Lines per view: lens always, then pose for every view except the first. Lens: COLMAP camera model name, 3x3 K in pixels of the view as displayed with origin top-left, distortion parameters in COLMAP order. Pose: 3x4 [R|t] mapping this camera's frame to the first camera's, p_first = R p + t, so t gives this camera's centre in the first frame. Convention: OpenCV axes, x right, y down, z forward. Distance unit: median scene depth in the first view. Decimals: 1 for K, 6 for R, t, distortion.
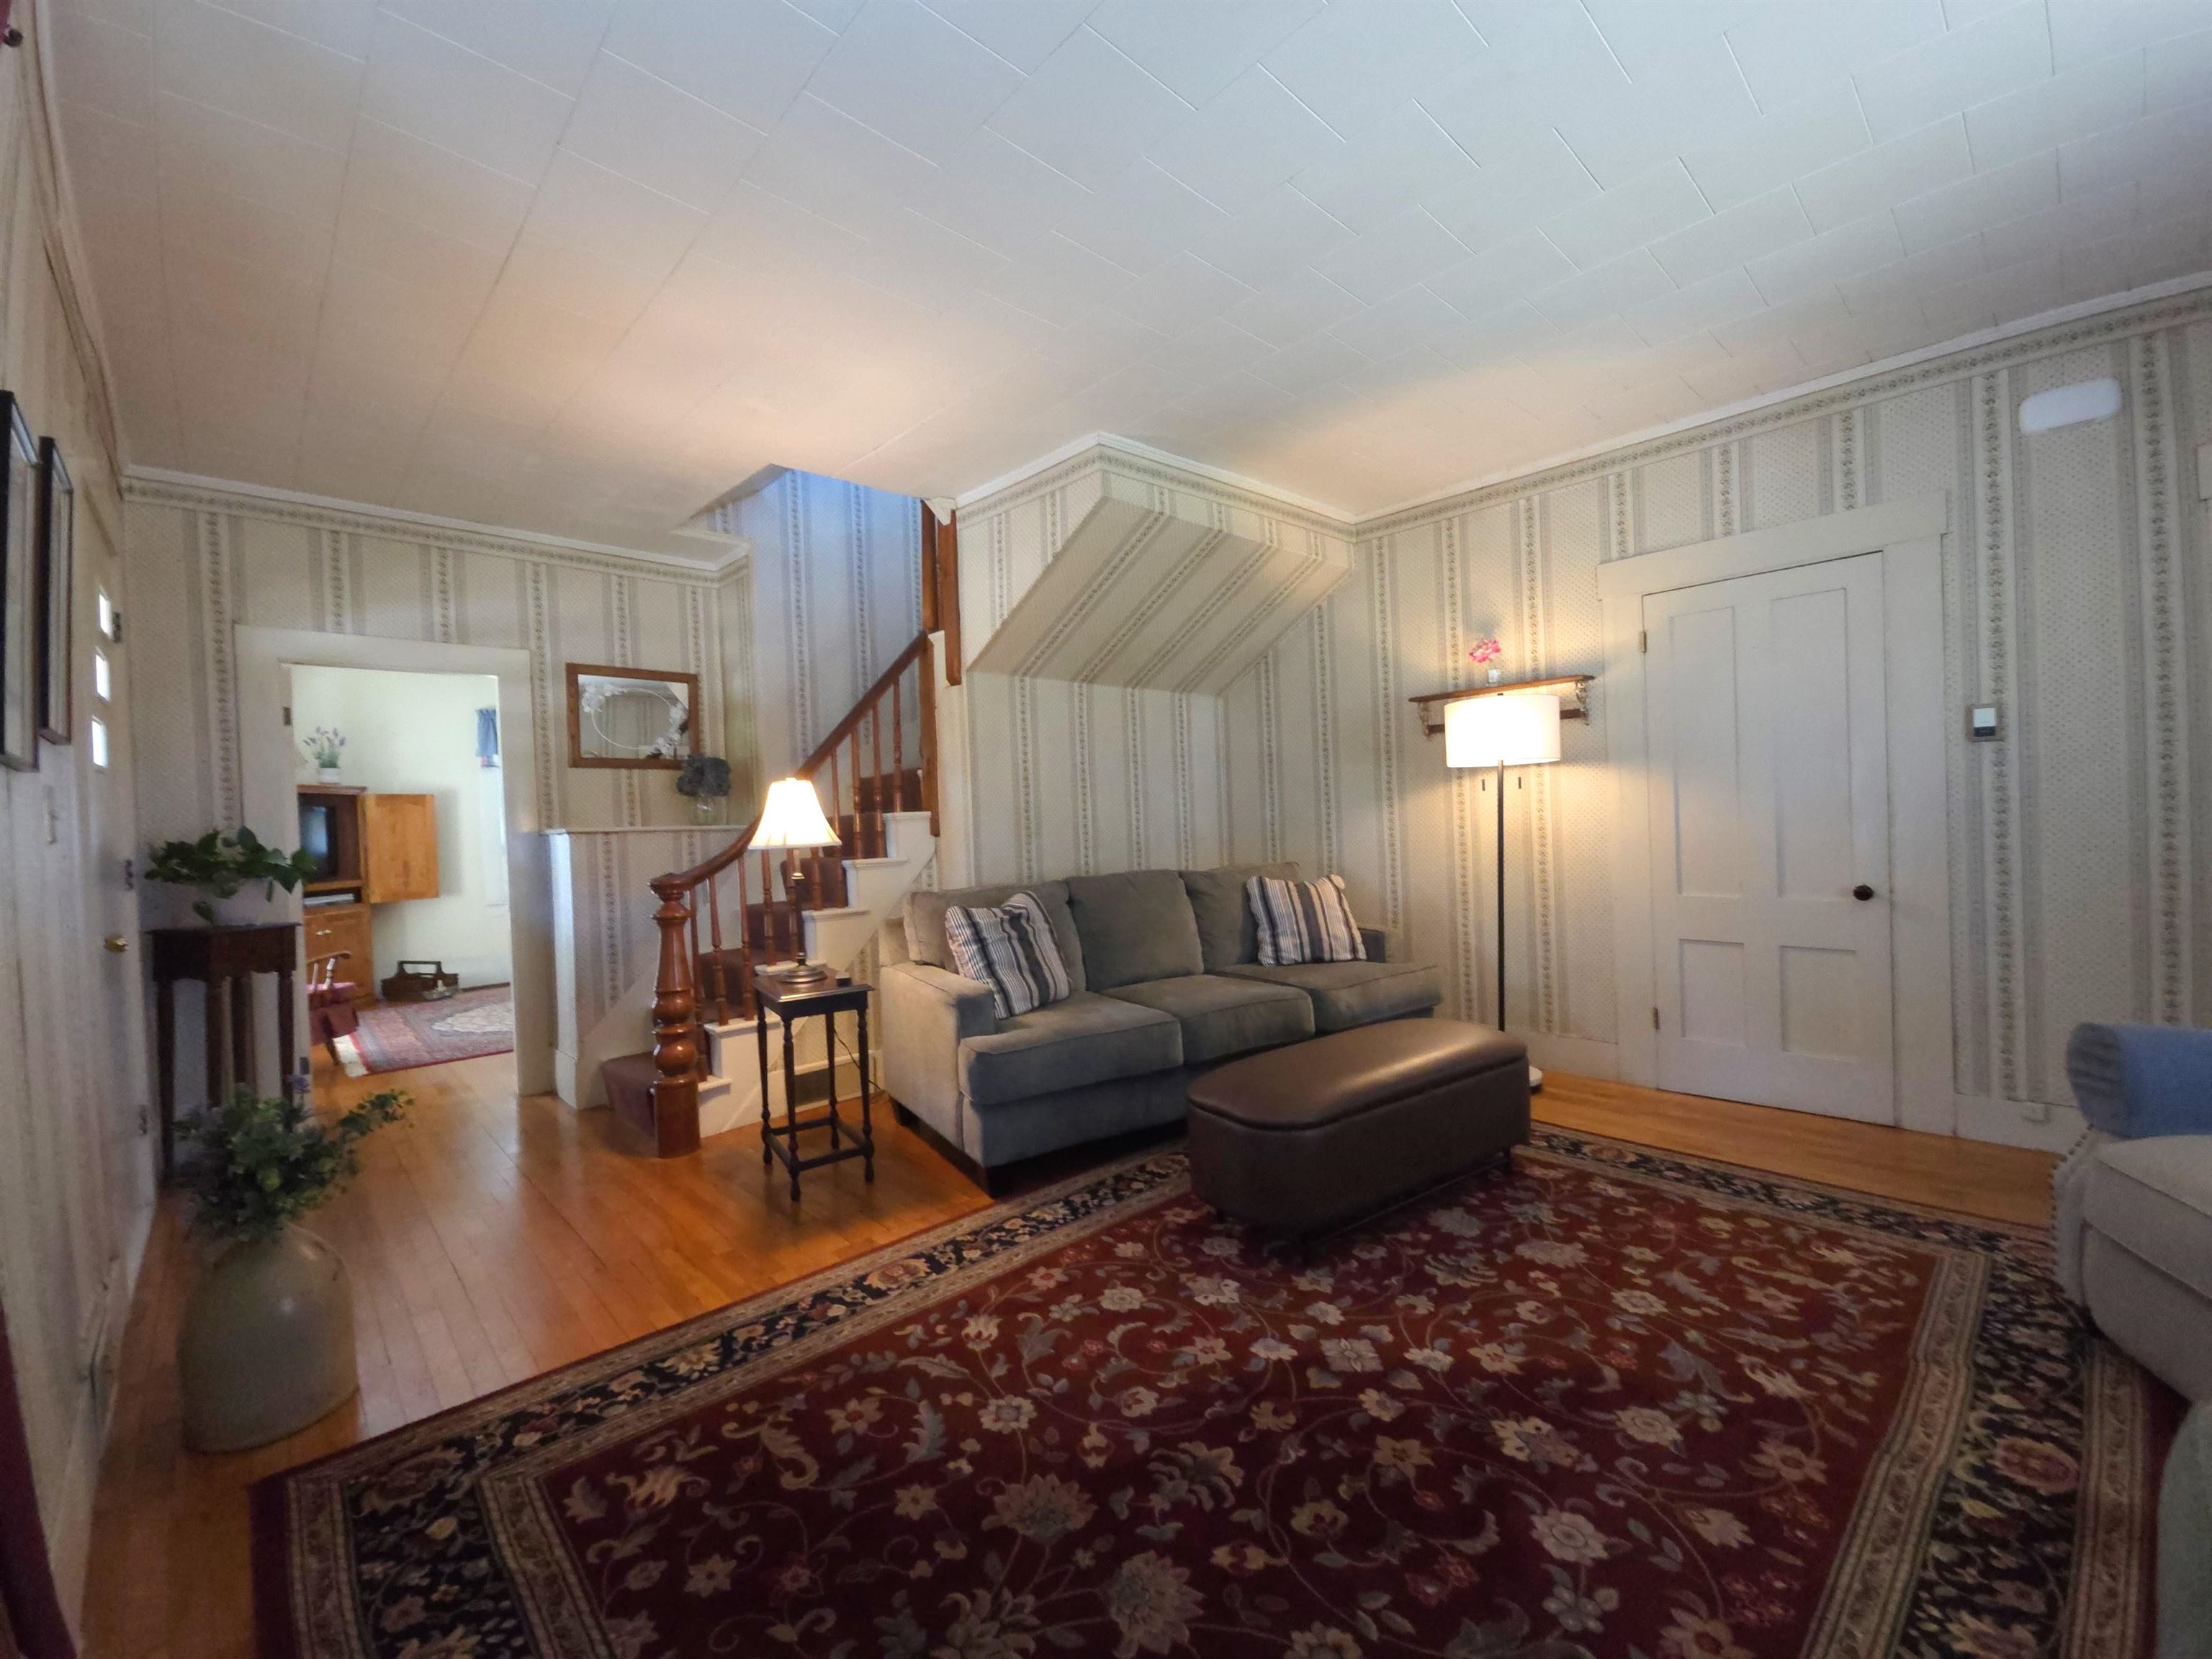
lens RADIAL K [[914.6, 0, 1116.0], [0, 914.6, 828.5], [0, 0, 1]] dist [0.002161, -0.000470]
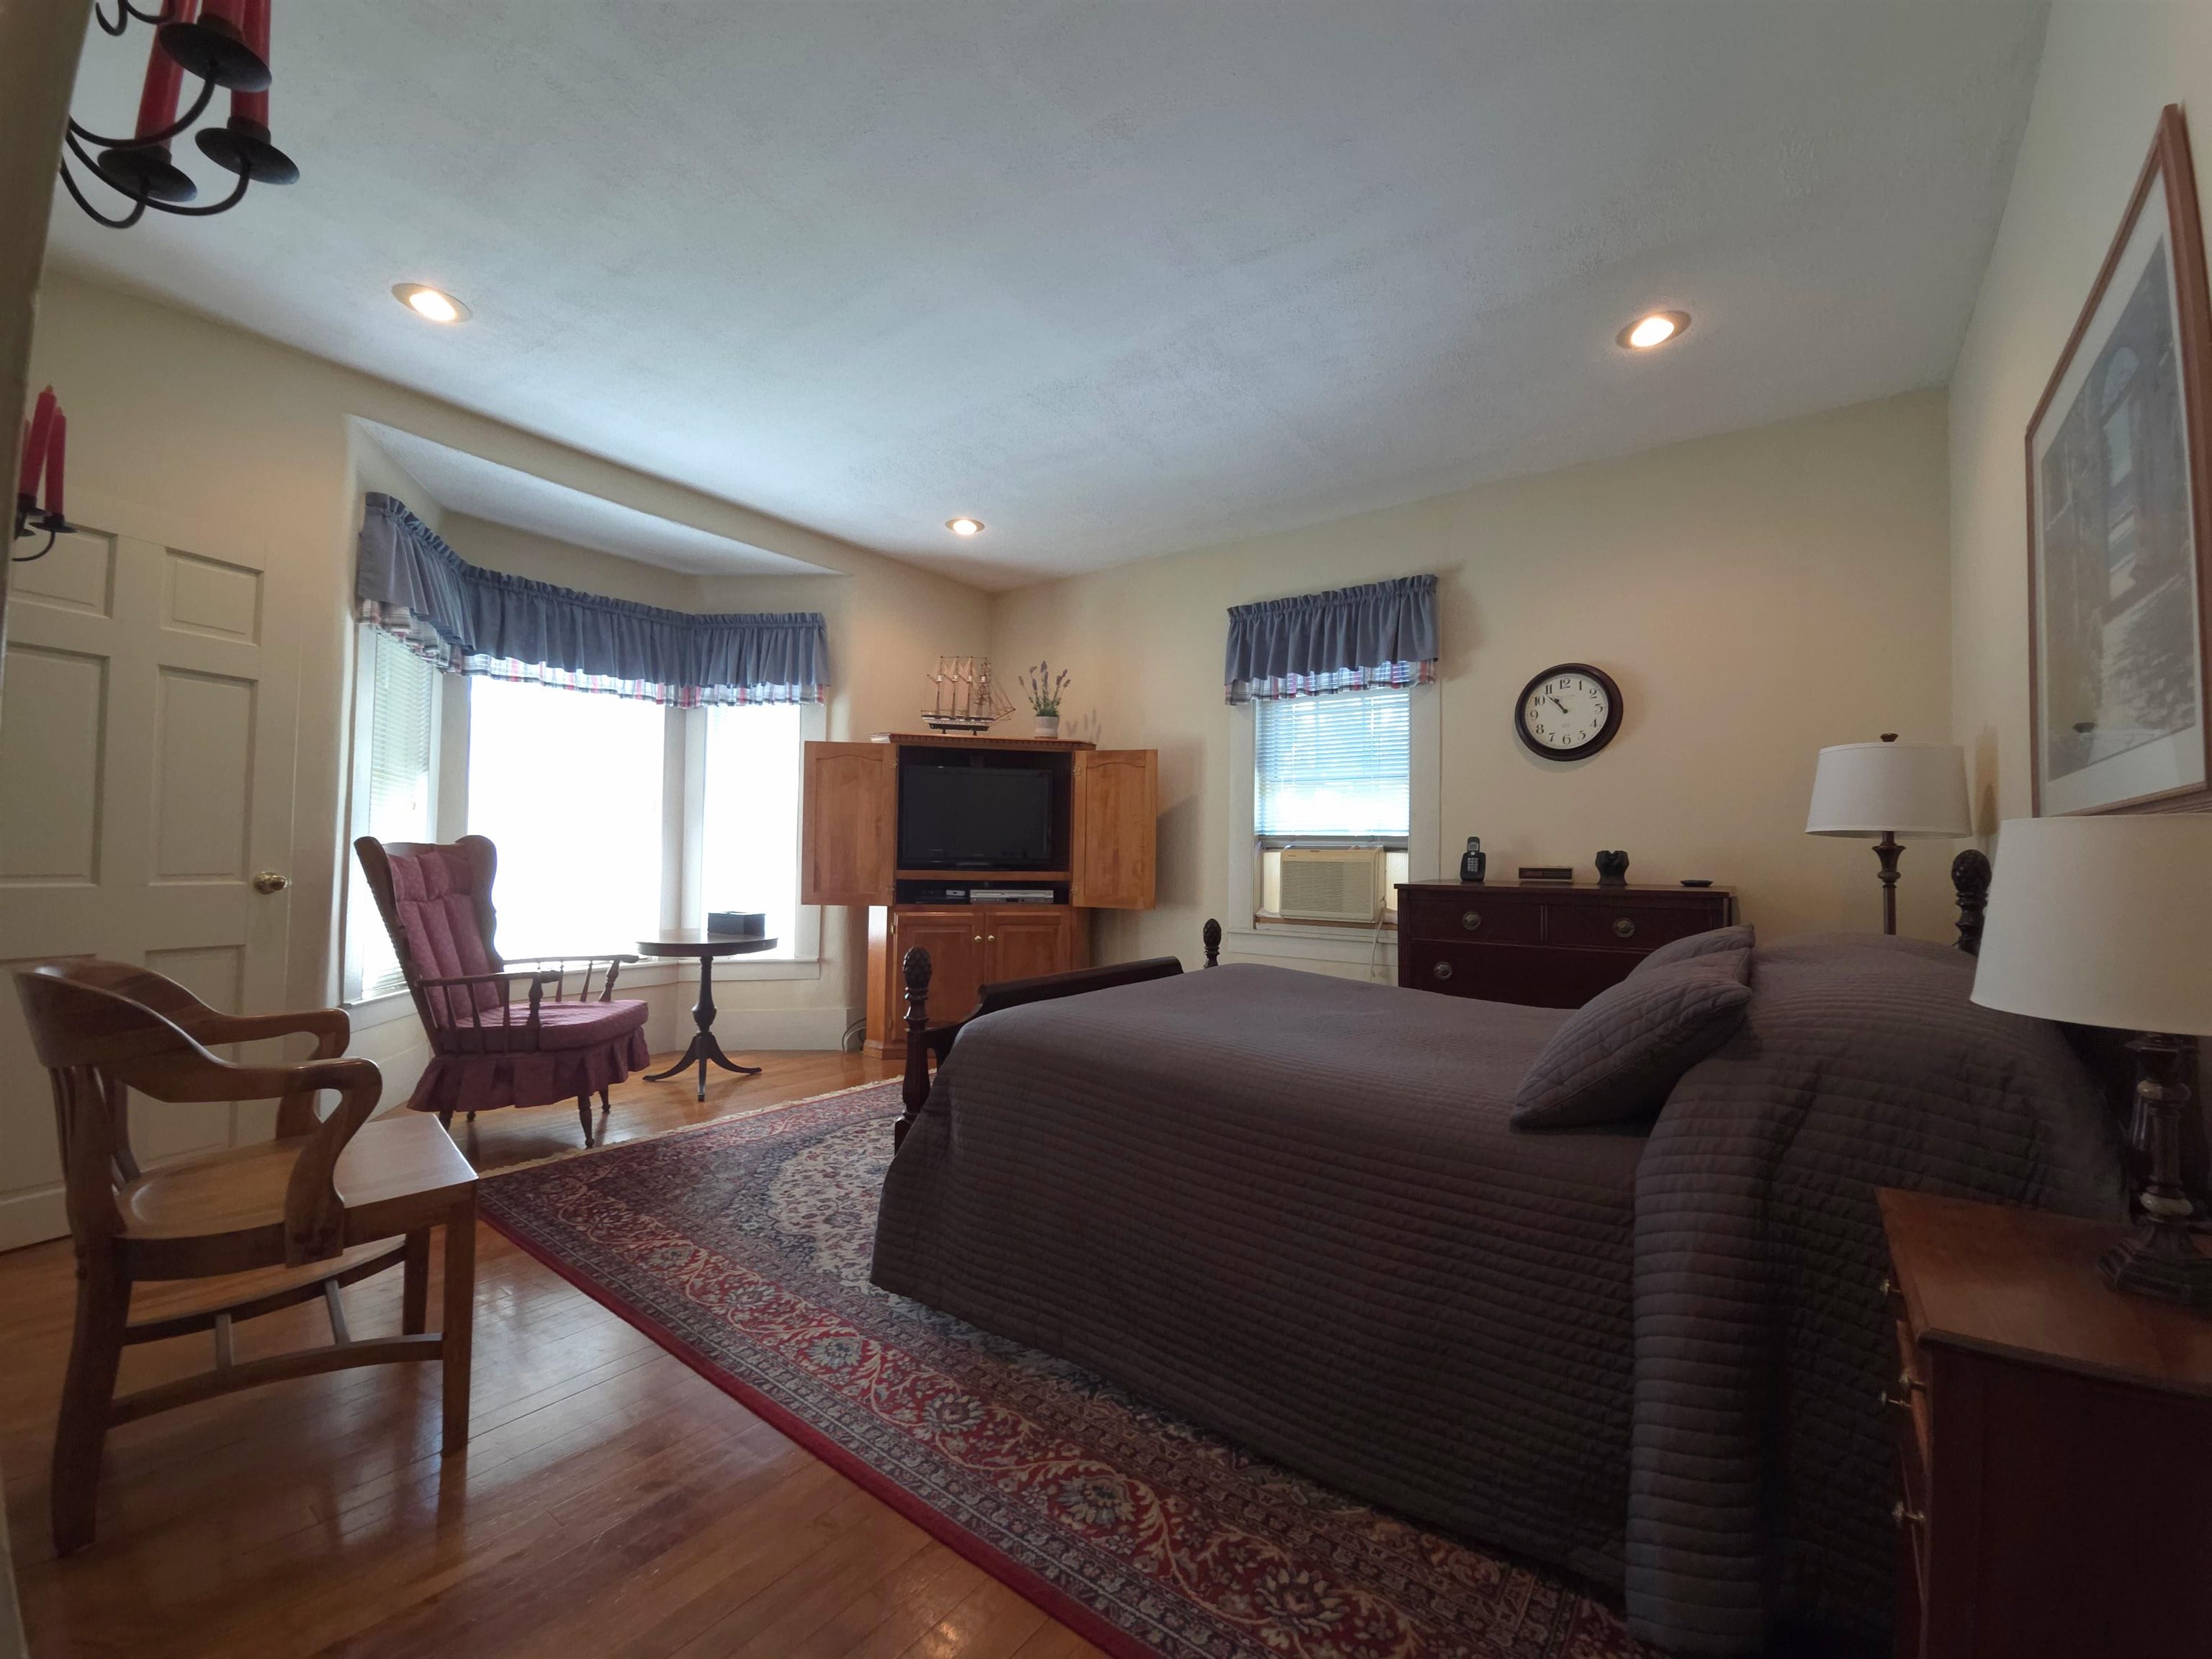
lens RADIAL K [[914.6, 0, 1116.0], [0, 914.6, 828.5], [0, 0, 1]] dist [0.002161, -0.000470]
pose [[0.172697, 0.010176, -0.984922, -0.125362], [-0.042101, 0.999109, 0.002940, 0.019040], [0.984075, 0.040958, 0.172972, 0.934046]]
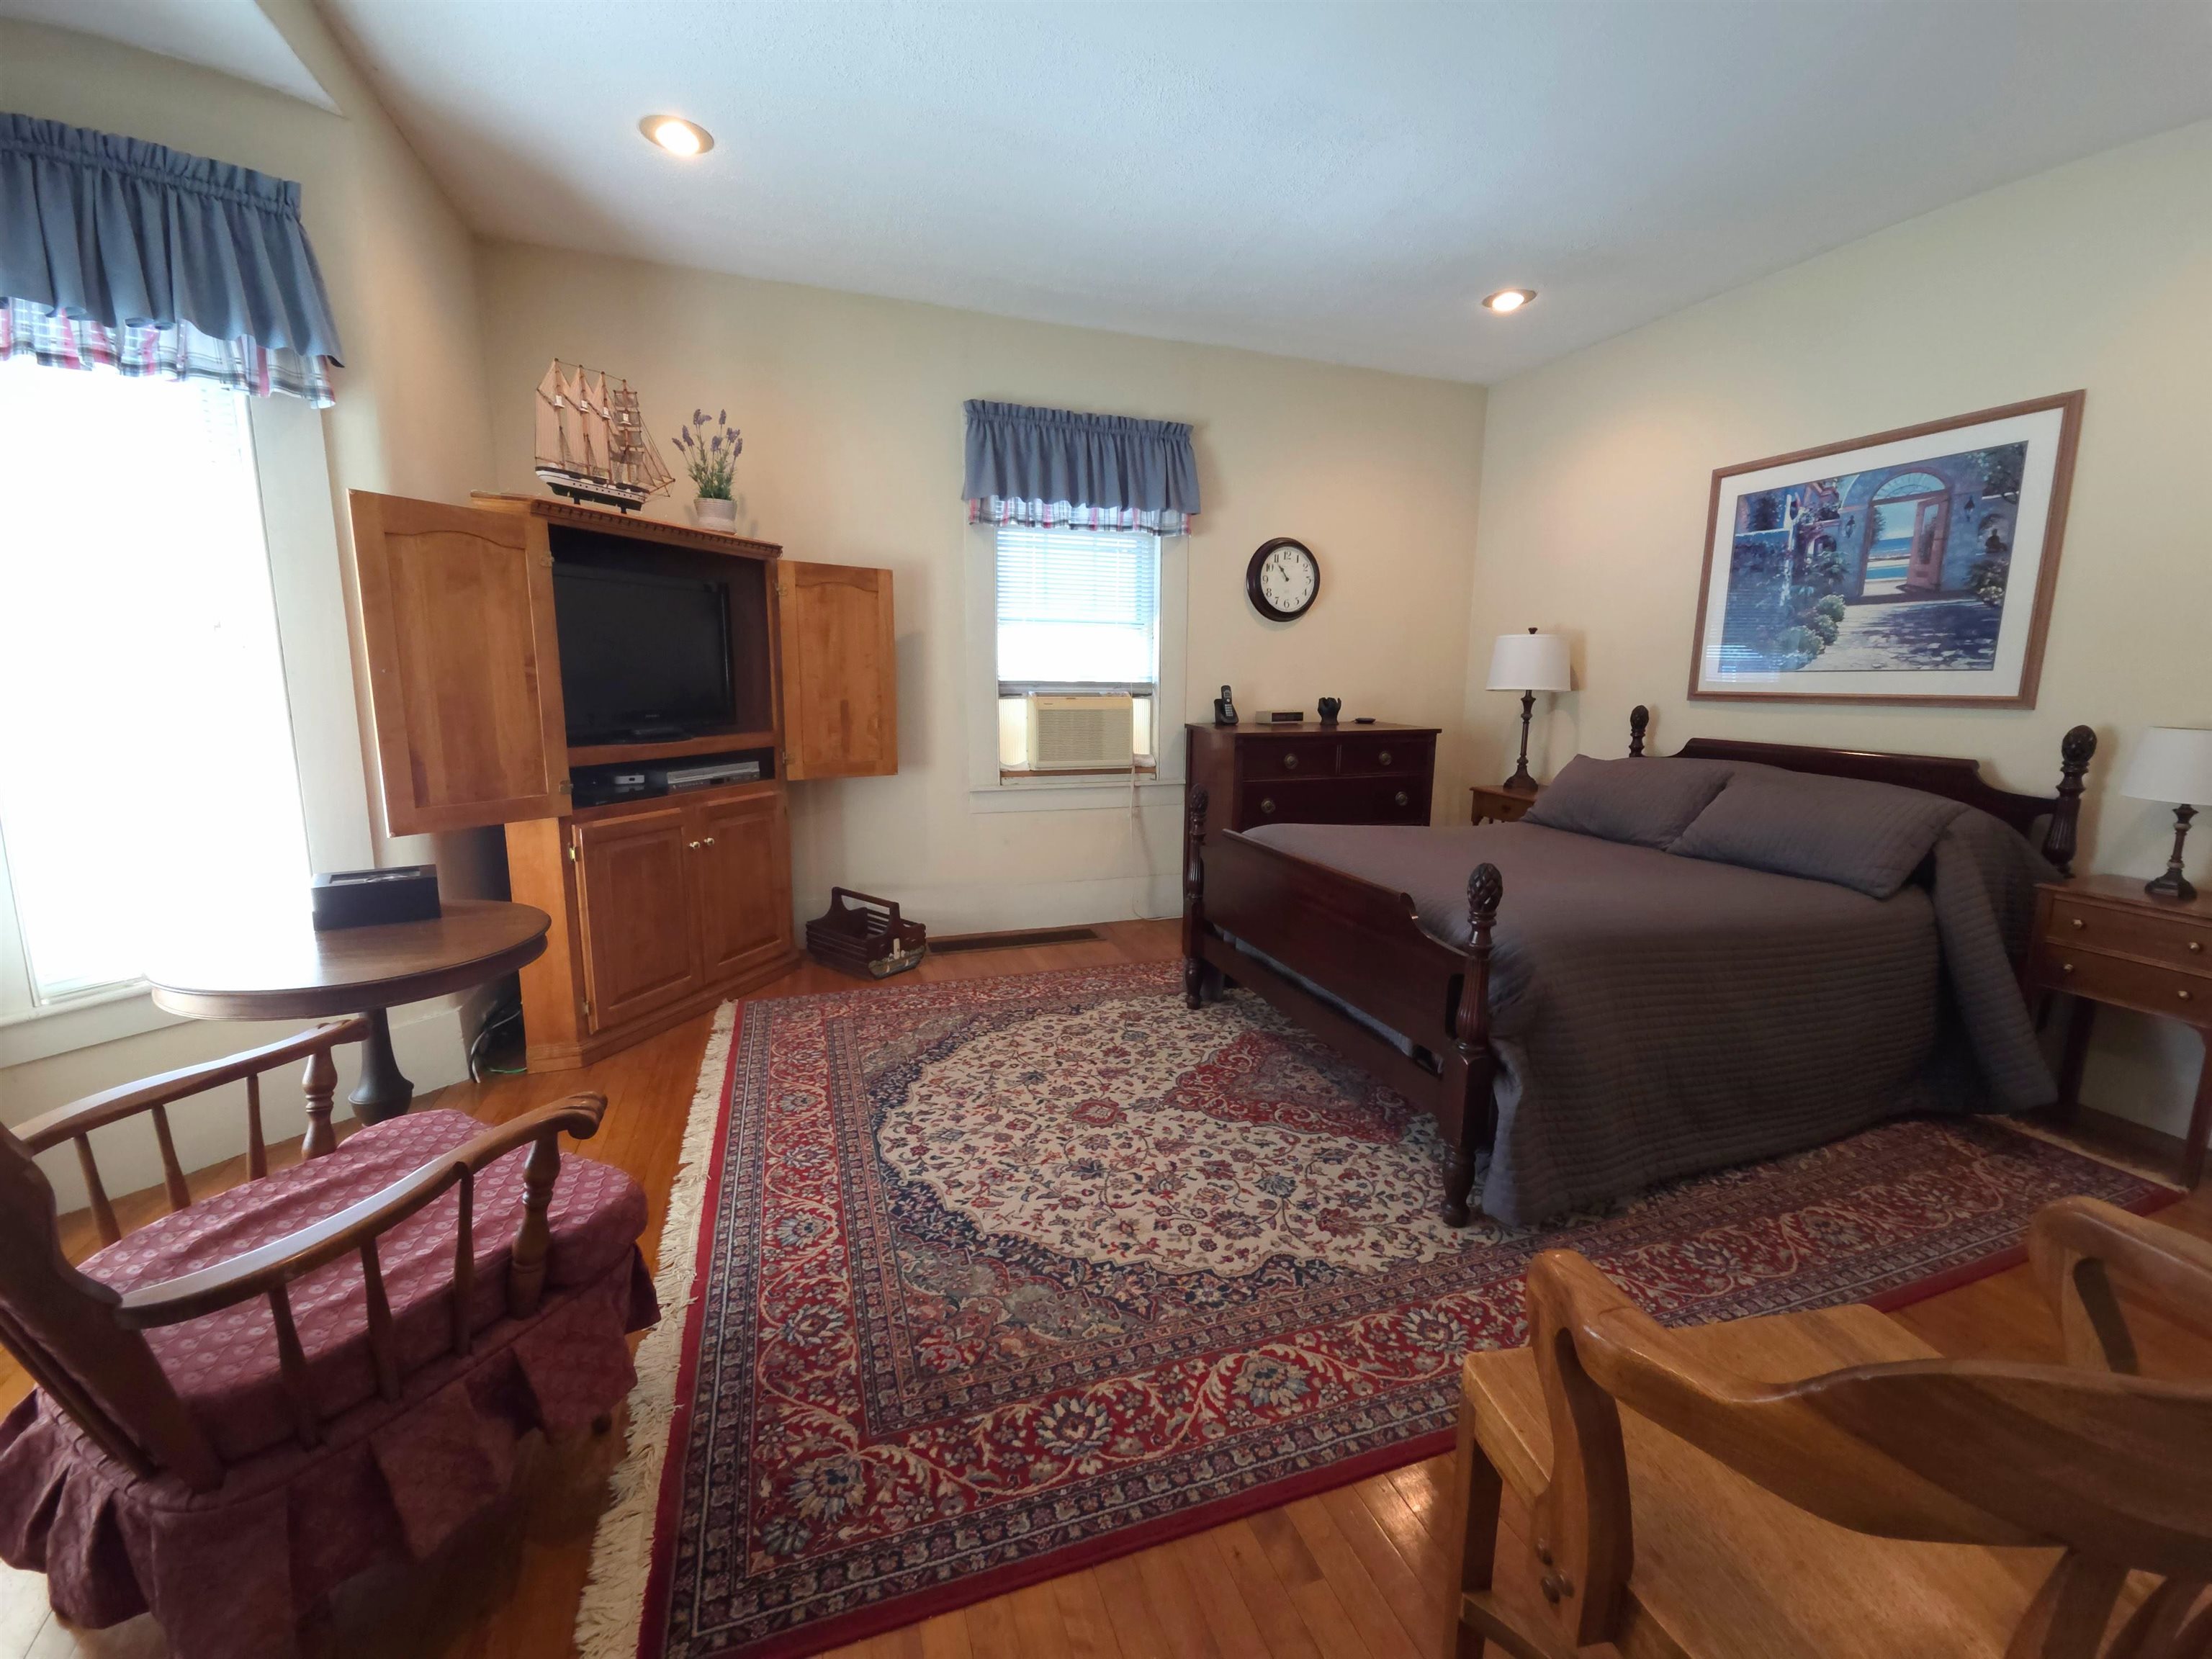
lens RADIAL K [[914.6, 0, 1116.0], [0, 914.6, 828.5], [0, 0, 1]] dist [0.002161, -0.000470]
pose [[0.918777, 0.113347, -0.378154, -0.462571], [-0.054240, 0.985055, 0.163475, 0.014807], [0.391032, -0.129686, 0.911195, 0.621134]]
